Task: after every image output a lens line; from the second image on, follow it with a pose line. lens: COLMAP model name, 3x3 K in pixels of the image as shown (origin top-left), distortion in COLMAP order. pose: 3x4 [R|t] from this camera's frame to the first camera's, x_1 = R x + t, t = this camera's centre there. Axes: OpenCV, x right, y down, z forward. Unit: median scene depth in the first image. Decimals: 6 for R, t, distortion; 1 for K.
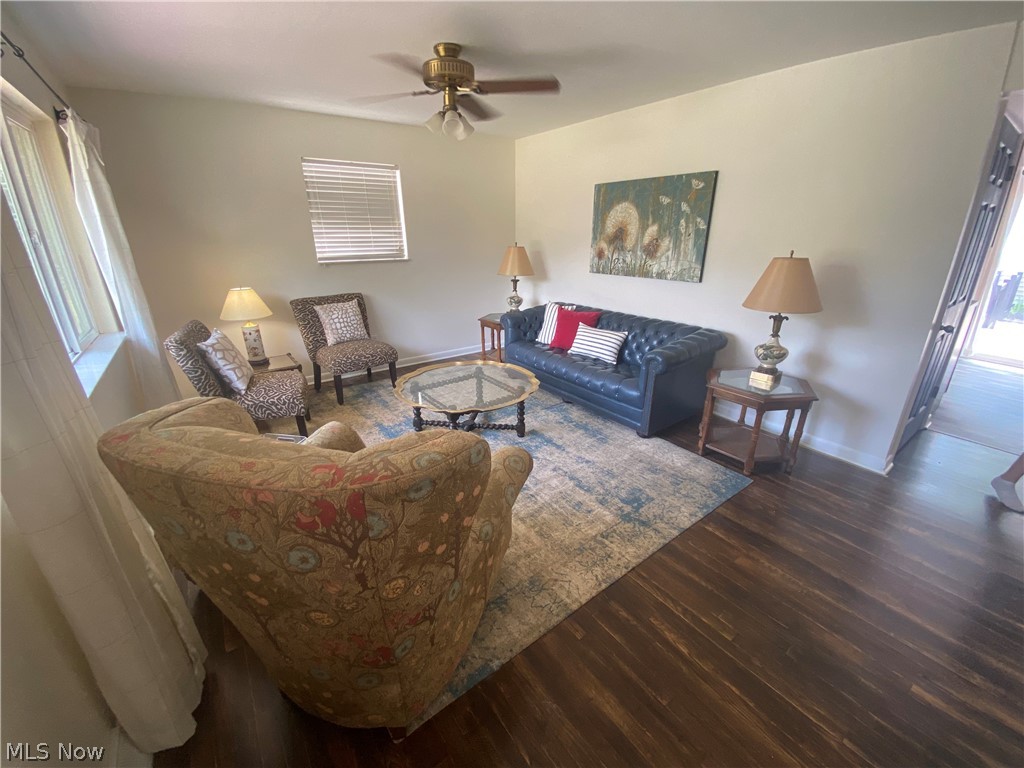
lens RADIAL K [[419.9, 0, 512.4], [0, 419.9, 380.4], [0, 0, 1]] dist [0.003188, -0.000189]
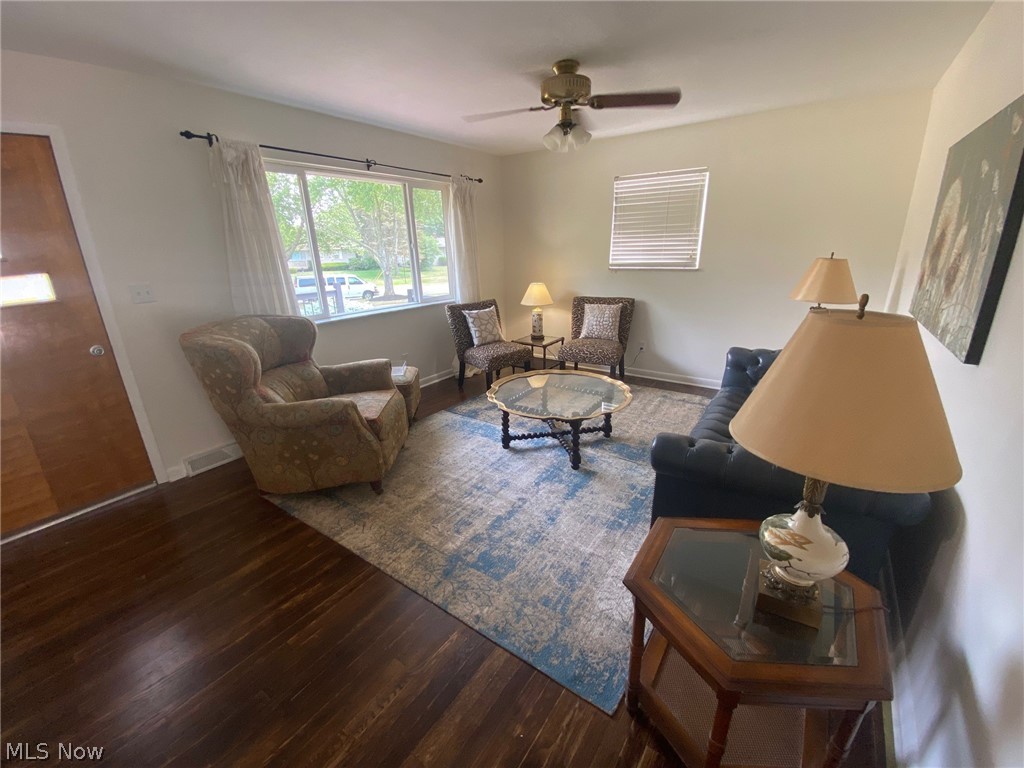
lens RADIAL K [[419.9, 0, 515.1], [0, 419.9, 382.9], [0, 0, 1]] dist [0.003188, -0.000189]
pose [[0.306433, 0.298844, -0.903765, 0.644403], [-0.299676, 0.931449, 0.206389, -0.161009], [0.903489, 0.207592, 0.374983, 0.441218]]
